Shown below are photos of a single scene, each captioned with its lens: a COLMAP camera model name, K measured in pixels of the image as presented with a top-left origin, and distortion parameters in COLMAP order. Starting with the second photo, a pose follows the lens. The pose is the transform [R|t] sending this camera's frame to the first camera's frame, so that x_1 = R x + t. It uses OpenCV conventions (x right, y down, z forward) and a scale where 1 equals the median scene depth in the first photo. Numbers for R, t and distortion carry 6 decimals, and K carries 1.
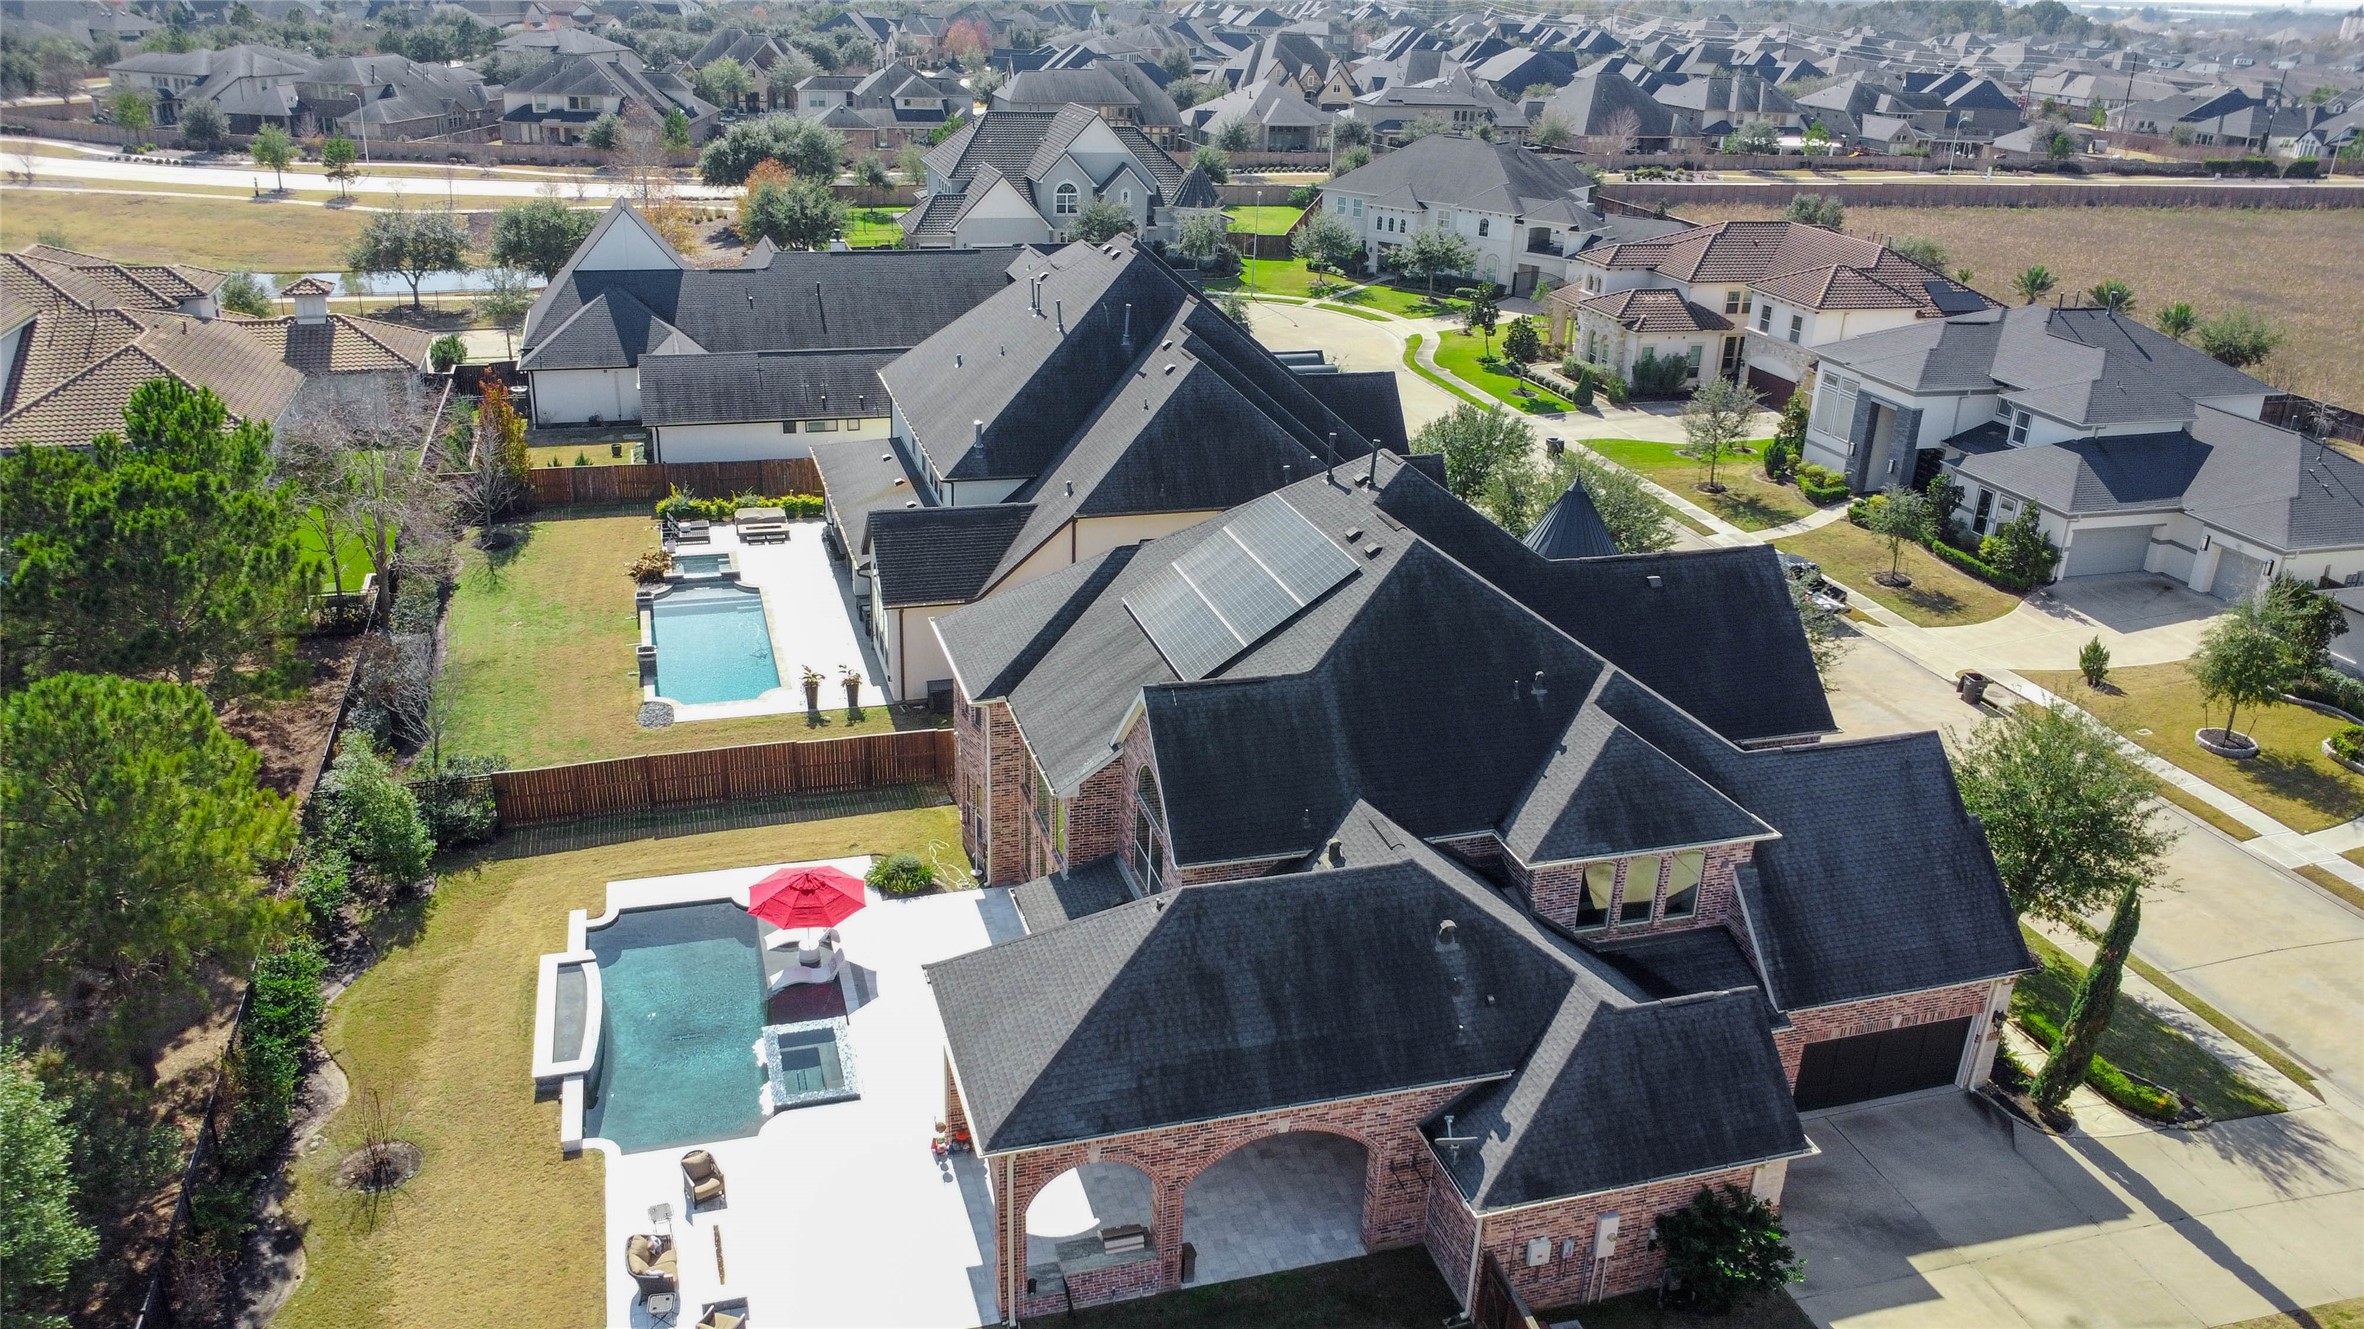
lens RADIAL K [[1708.9, 0, 1163.9], [0, 1708.9, 741.3], [0, 0, 1]] dist [-0.026862, -0.001997]
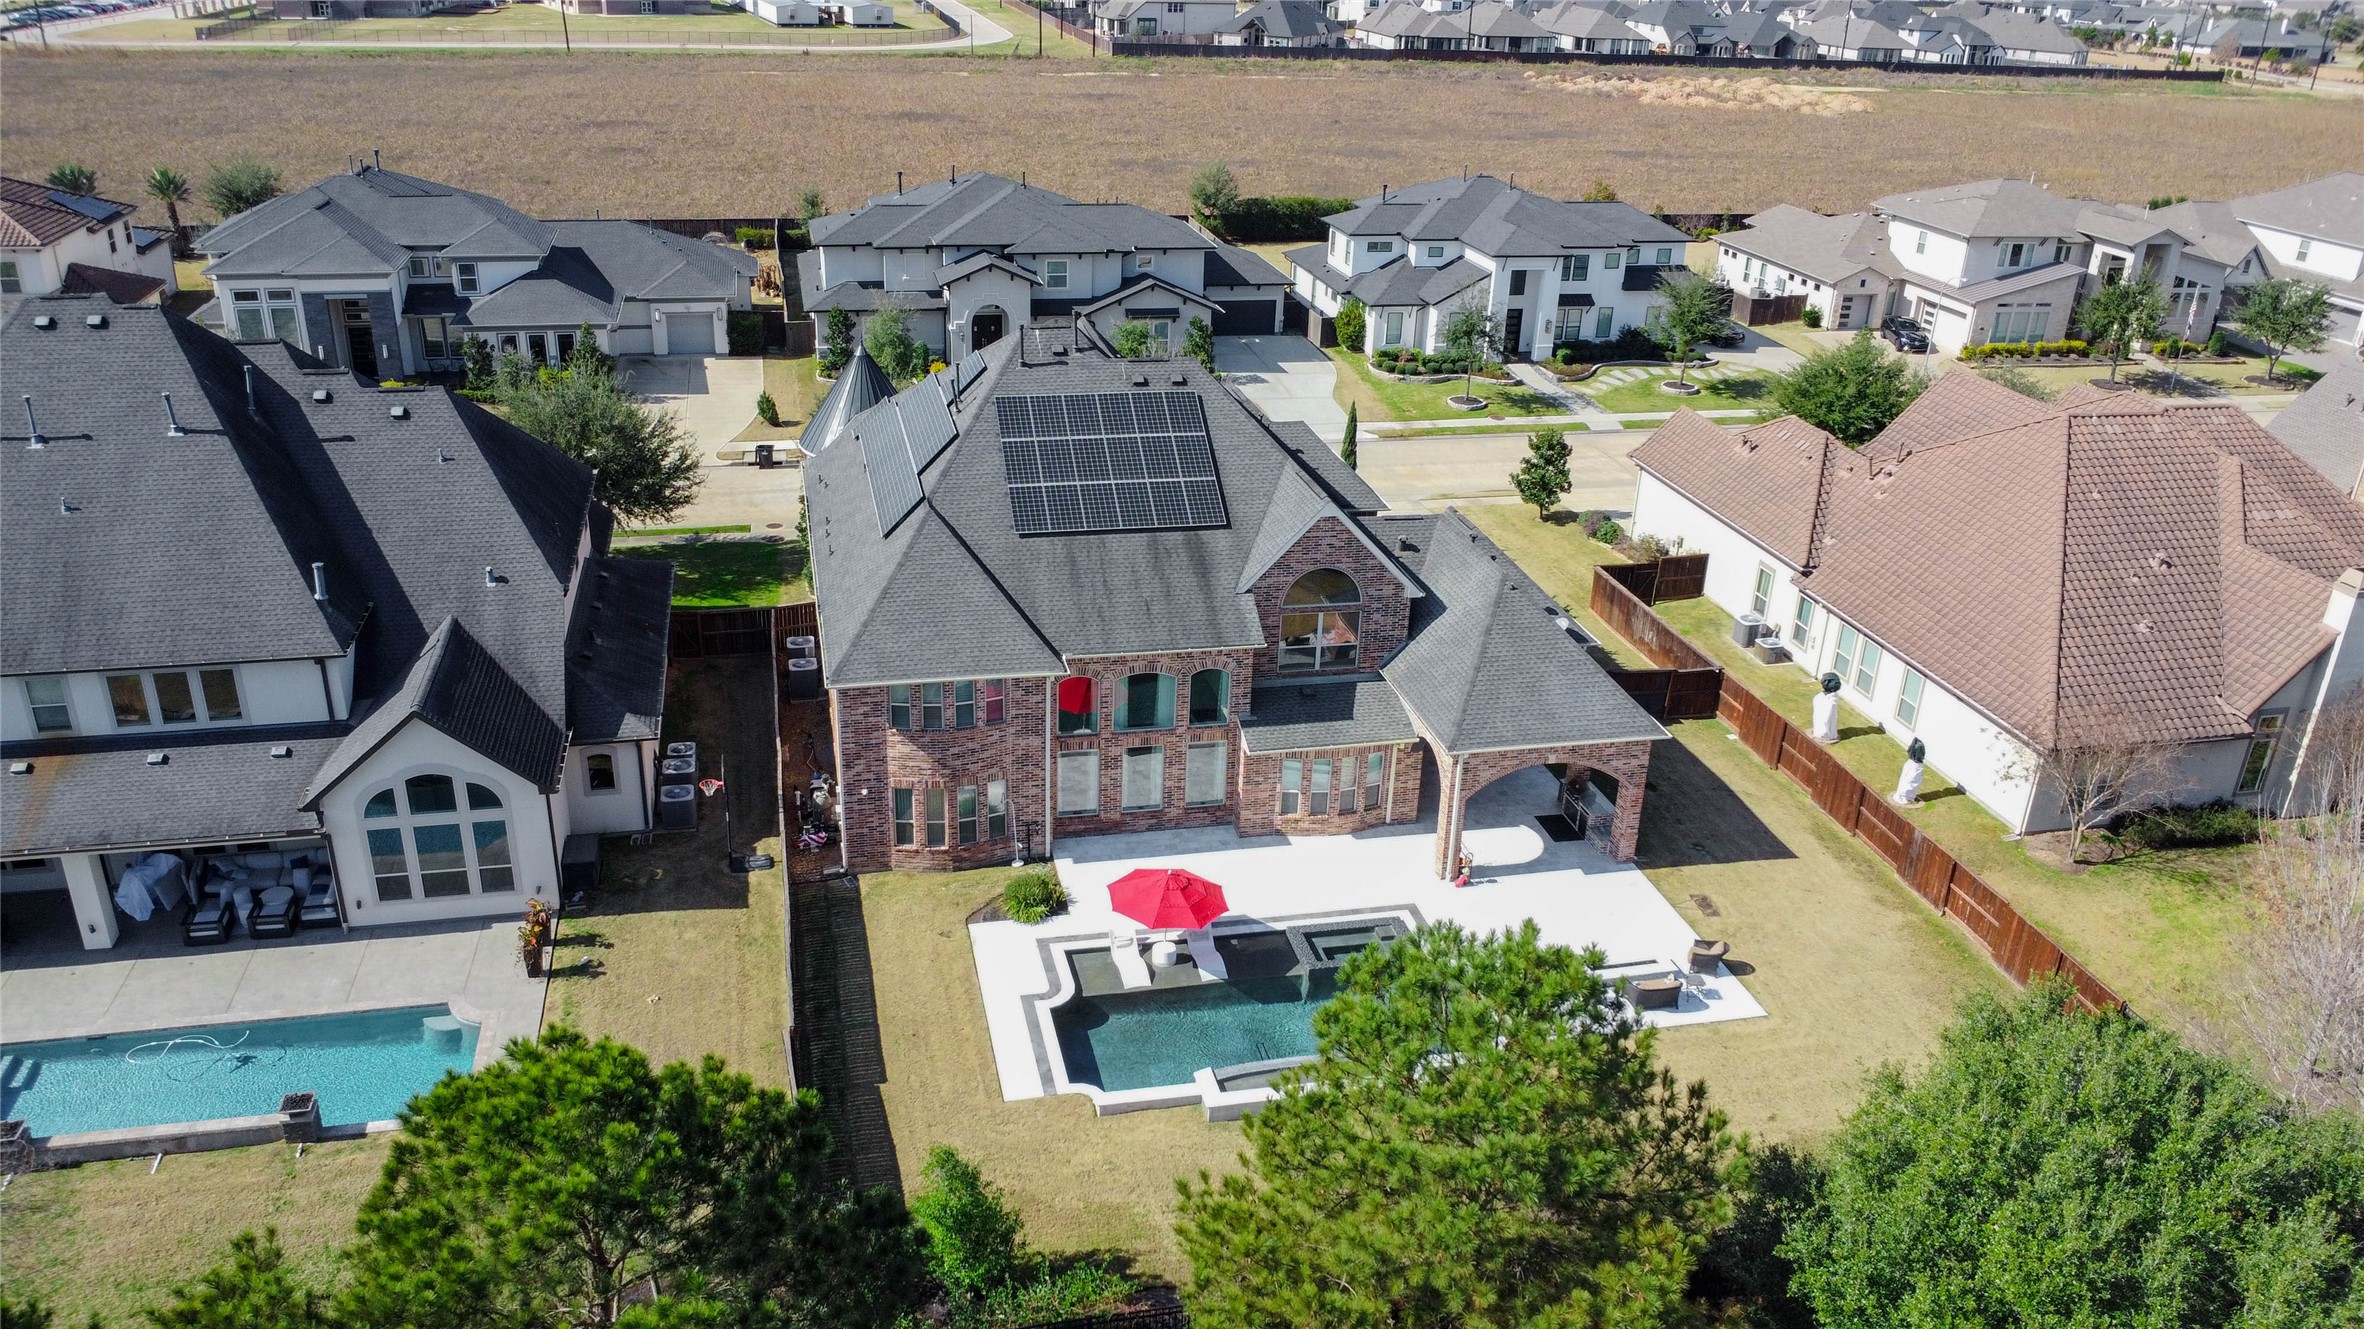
lens RADIAL K [[1732.3, 0, 1182.0], [0, 1732.3, 664.5], [0, 0, 1]] dist [-0.016270, -0.037233]
pose [[0.064156, -0.439991, 0.895708, -0.793977], [0.391803, 0.836592, 0.382889, -0.303737], [-0.917810, 0.326376, 0.226062, 0.552275]]
